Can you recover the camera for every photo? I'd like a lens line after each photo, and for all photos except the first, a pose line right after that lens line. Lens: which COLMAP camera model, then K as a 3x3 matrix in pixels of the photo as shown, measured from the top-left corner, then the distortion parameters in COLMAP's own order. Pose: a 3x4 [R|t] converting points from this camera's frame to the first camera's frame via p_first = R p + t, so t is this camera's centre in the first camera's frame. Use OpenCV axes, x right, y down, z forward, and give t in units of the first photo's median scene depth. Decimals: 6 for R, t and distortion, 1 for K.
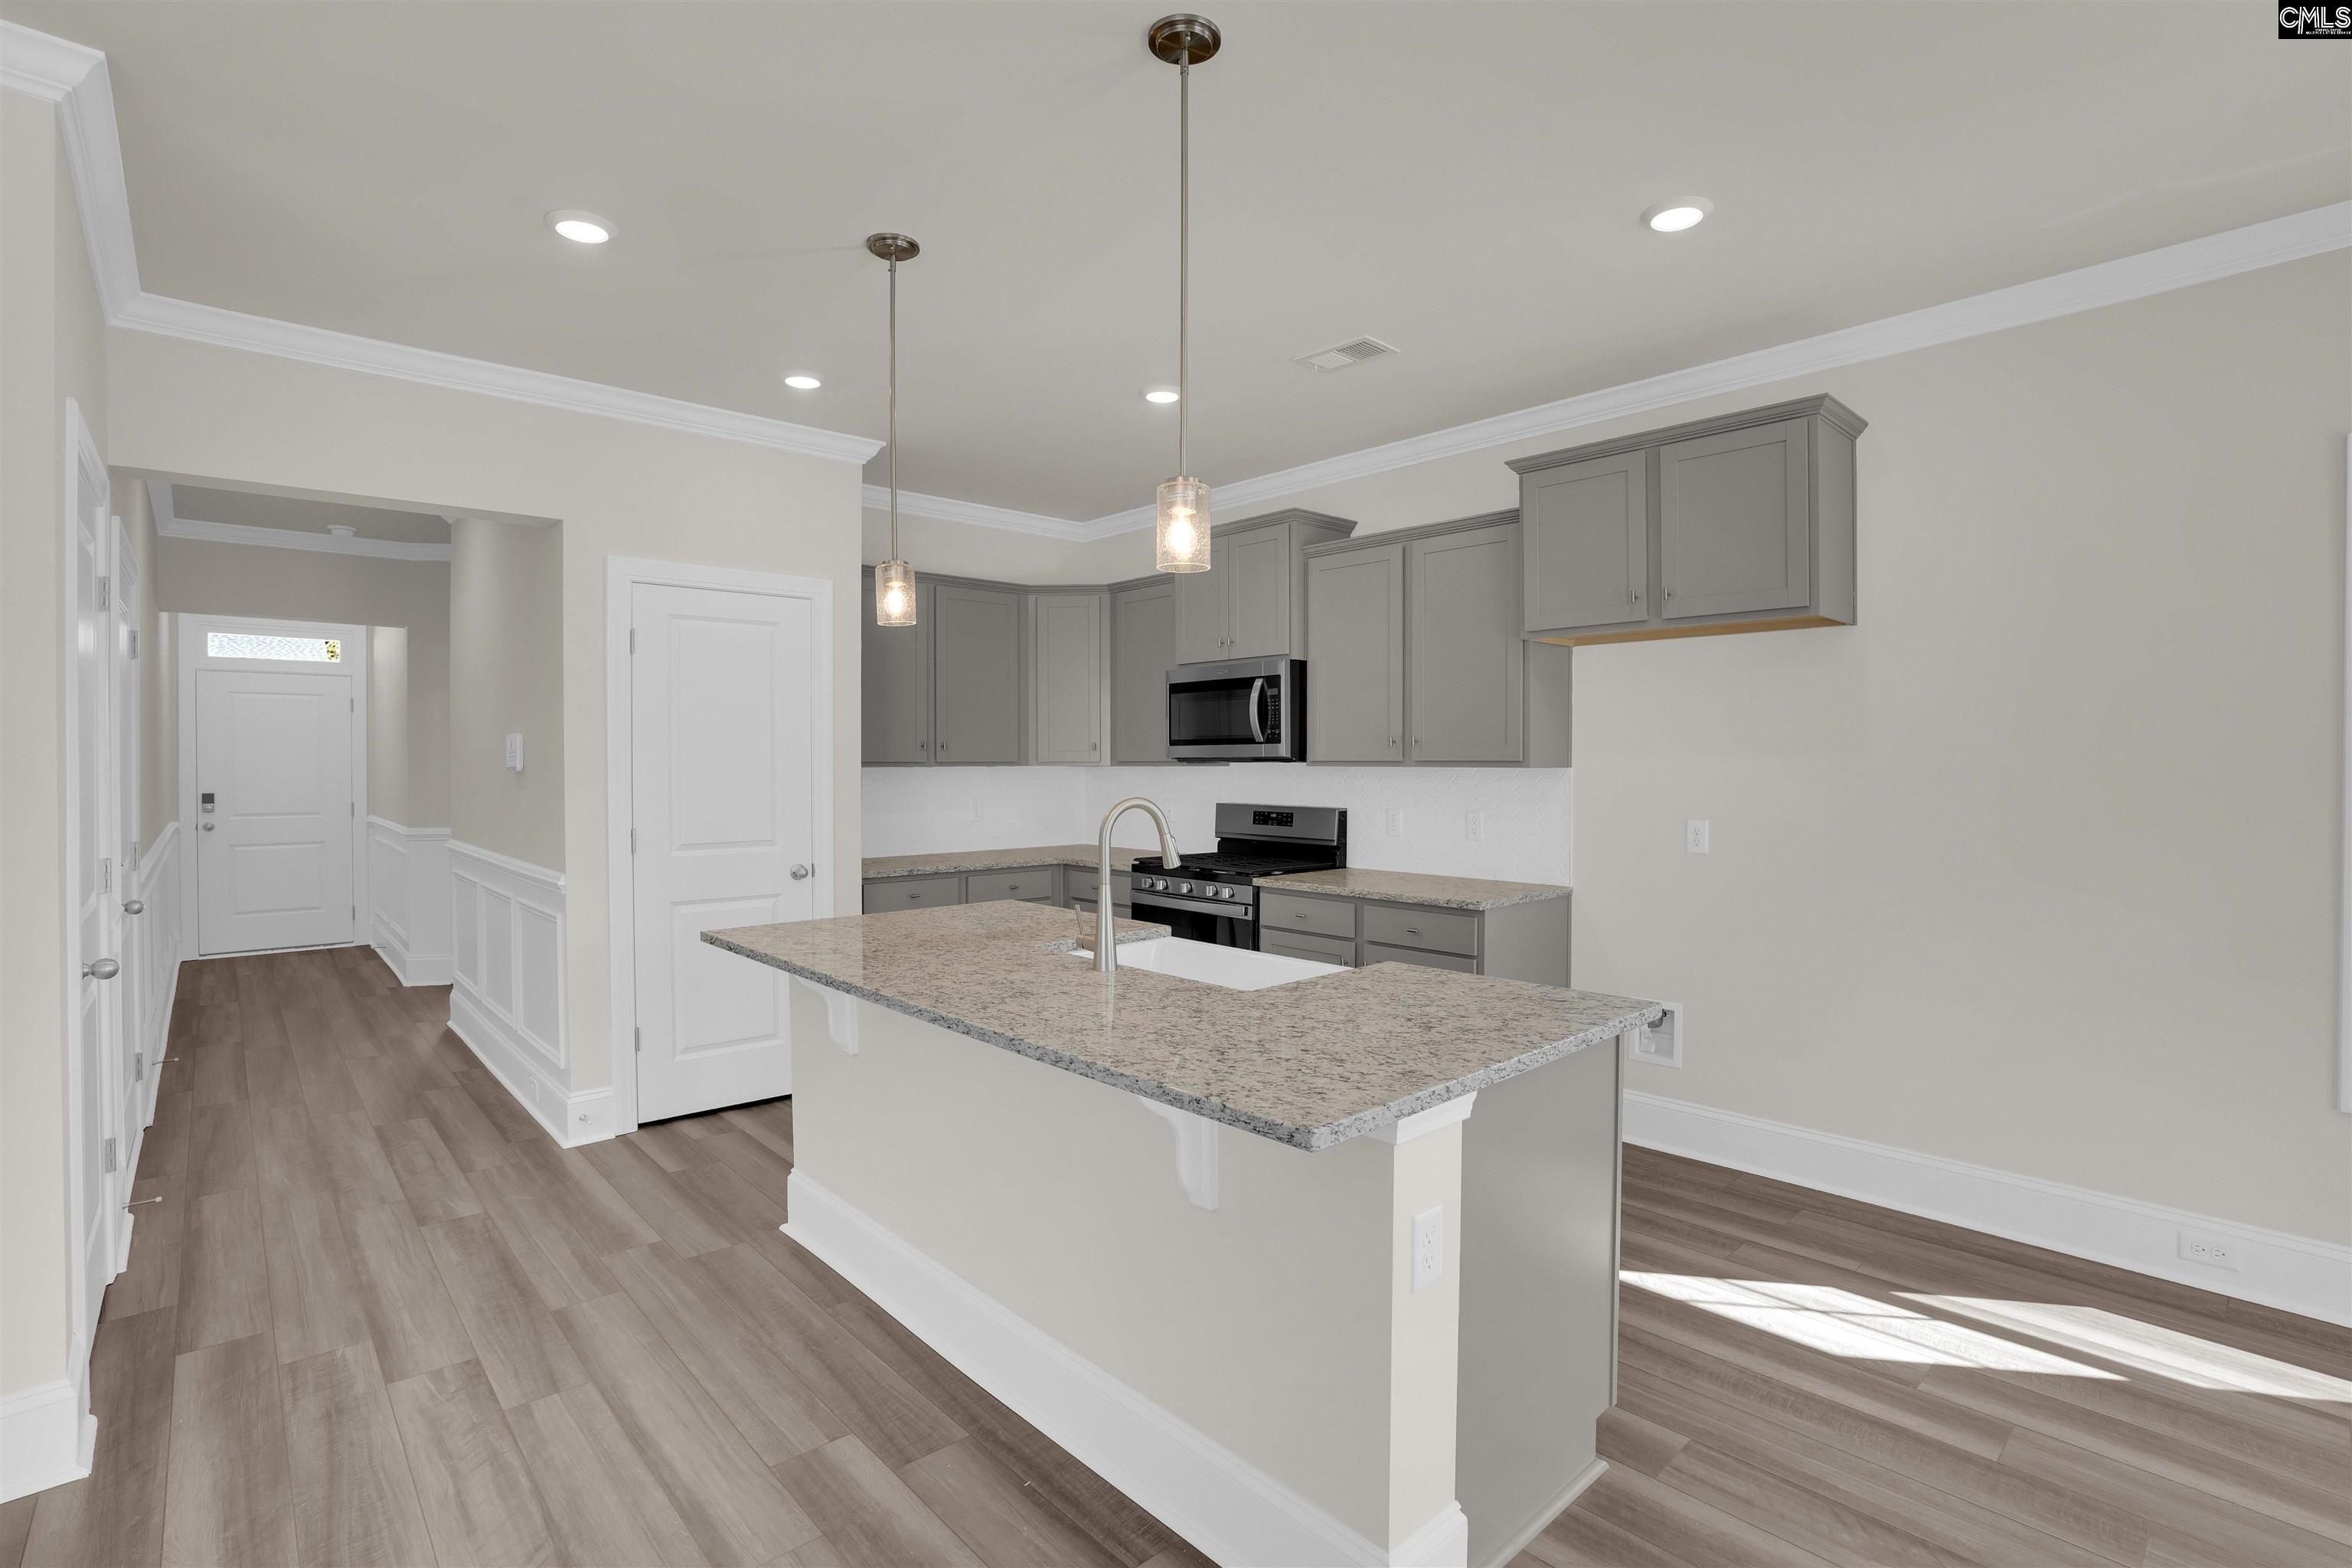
lens RADIAL K [[1113.5, 0, 1196.9], [0, 1113.5, 782.0], [0, 0, 1]] dist [-0.061429, 0.022610]
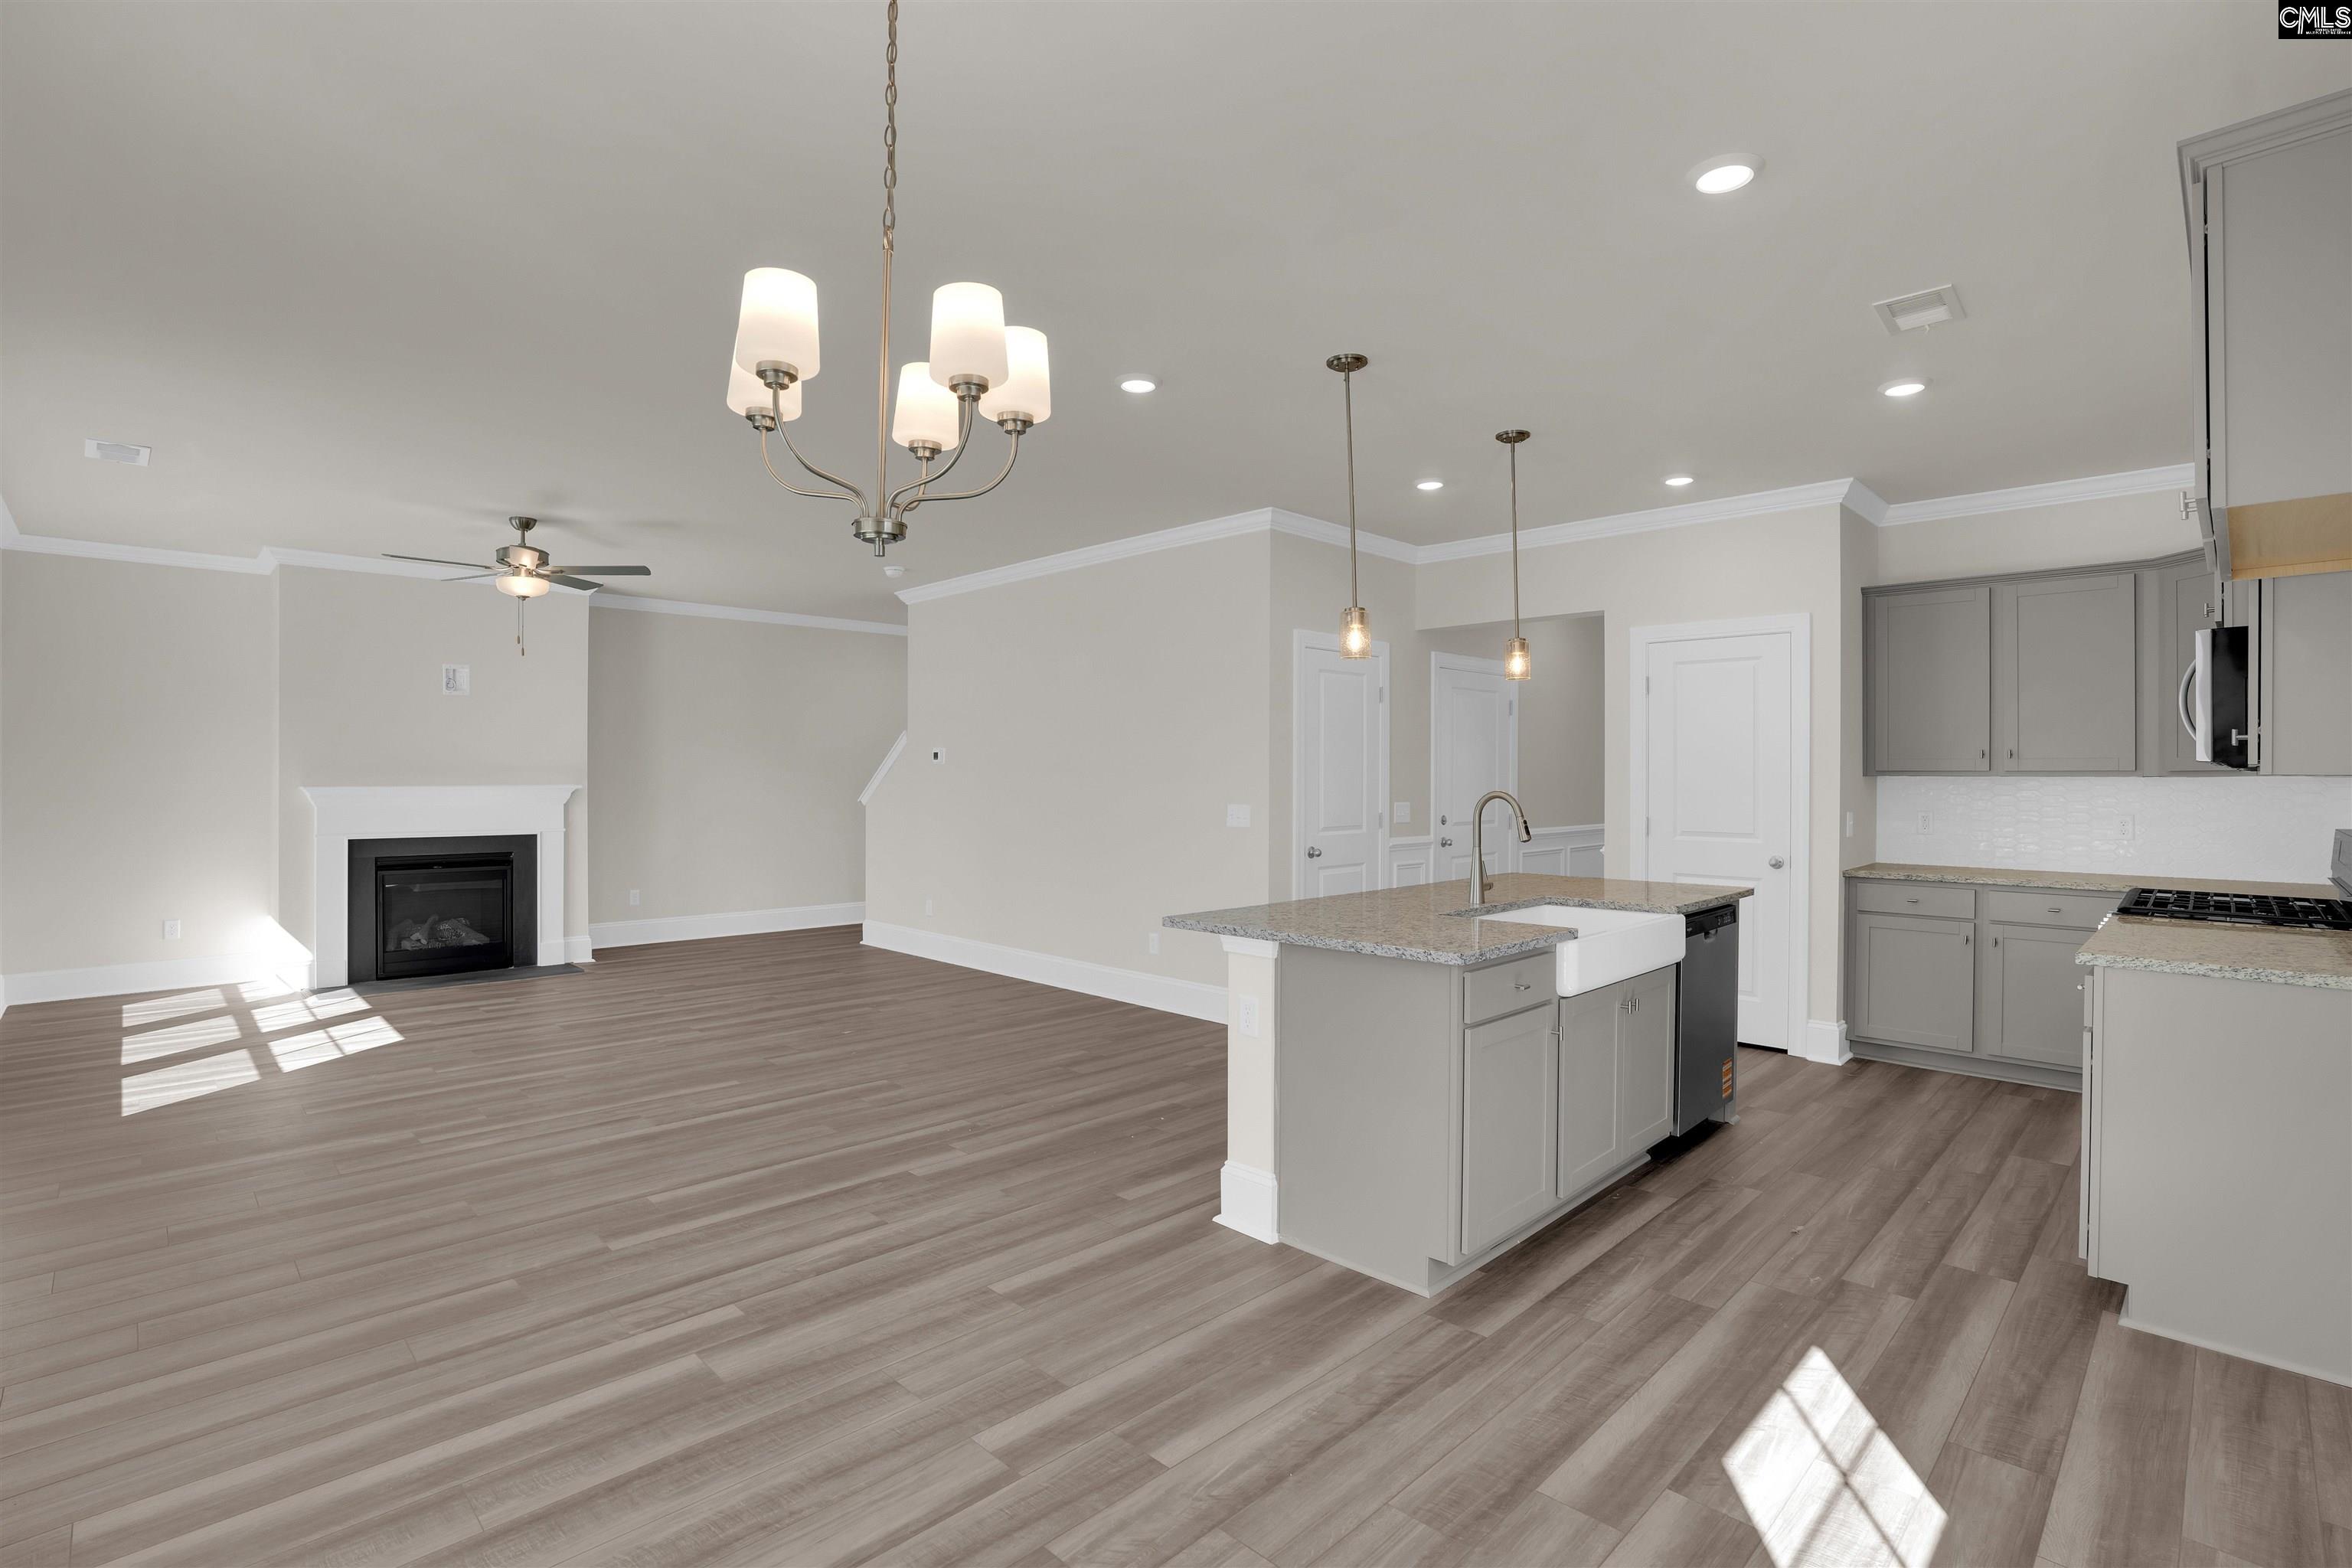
lens RADIAL K [[1113.5, 0, 1169.0], [0, 1113.5, 772.9], [0, 0, 1]] dist [-0.061429, 0.022610]
pose [[0.033236, -0.001223, -0.999447, 1.071083], [-0.018221, 0.999832, -0.001830, -0.001225], [0.999281, 0.018271, 0.033208, 0.395230]]
